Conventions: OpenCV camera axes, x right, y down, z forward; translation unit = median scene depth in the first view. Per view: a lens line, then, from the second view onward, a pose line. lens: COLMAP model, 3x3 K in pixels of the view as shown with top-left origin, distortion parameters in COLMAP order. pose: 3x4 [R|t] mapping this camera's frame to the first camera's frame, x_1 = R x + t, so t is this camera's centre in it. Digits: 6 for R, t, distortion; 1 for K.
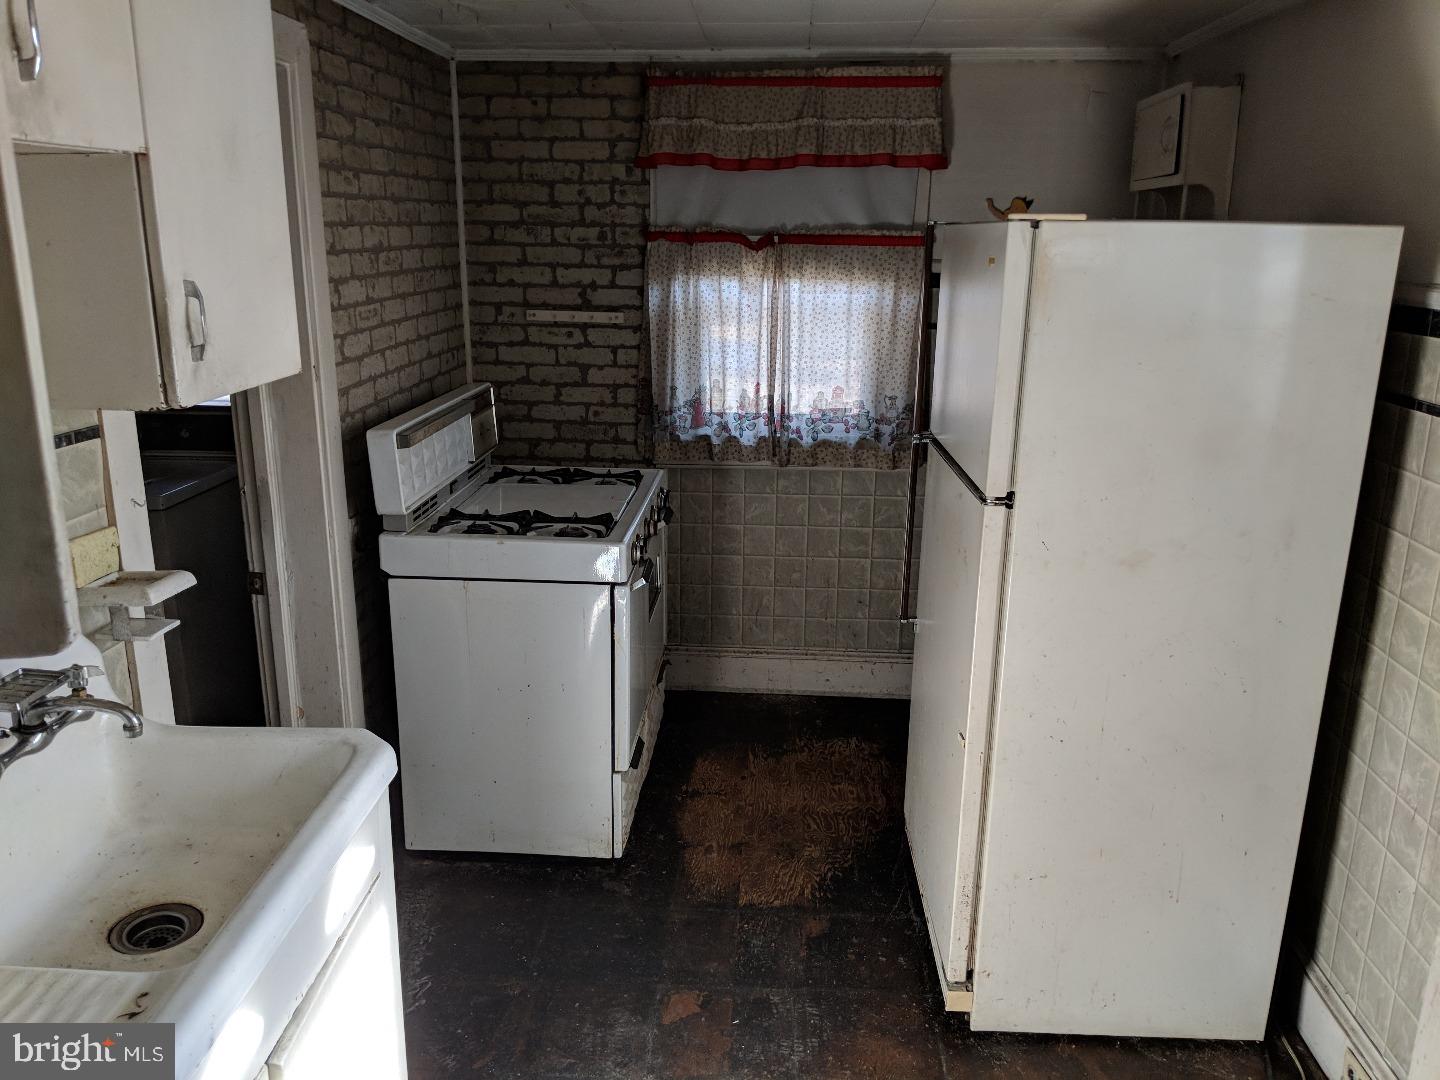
lens RADIAL K [[1147.8, 0, 693.8], [0, 1147.8, 540.2], [0, 0, 1]] dist [0.107913, -0.235692]
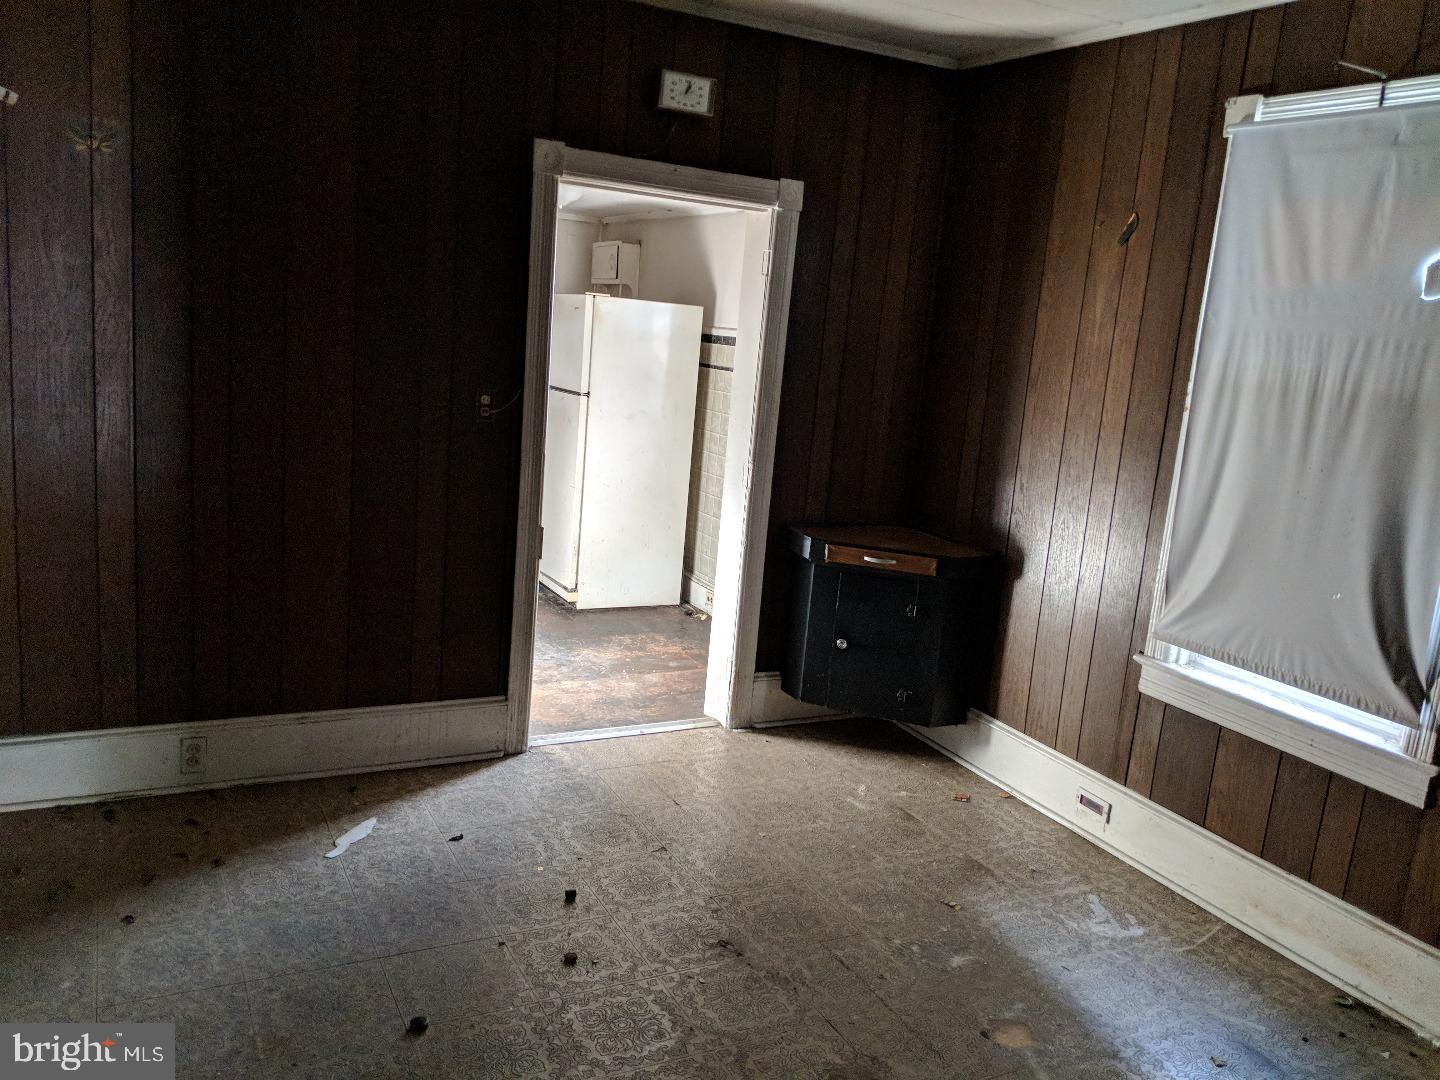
lens RADIAL K [[1147.8, 0, 693.8], [0, 1147.8, 540.2], [0, 0, 1]] dist [0.107913, -0.235692]
pose [[0.859634, -0.038833, 0.509433, -0.828801], [0.066357, 0.997148, -0.035962, 0.383915], [-0.506584, 0.064719, 0.859758, -1.320196]]
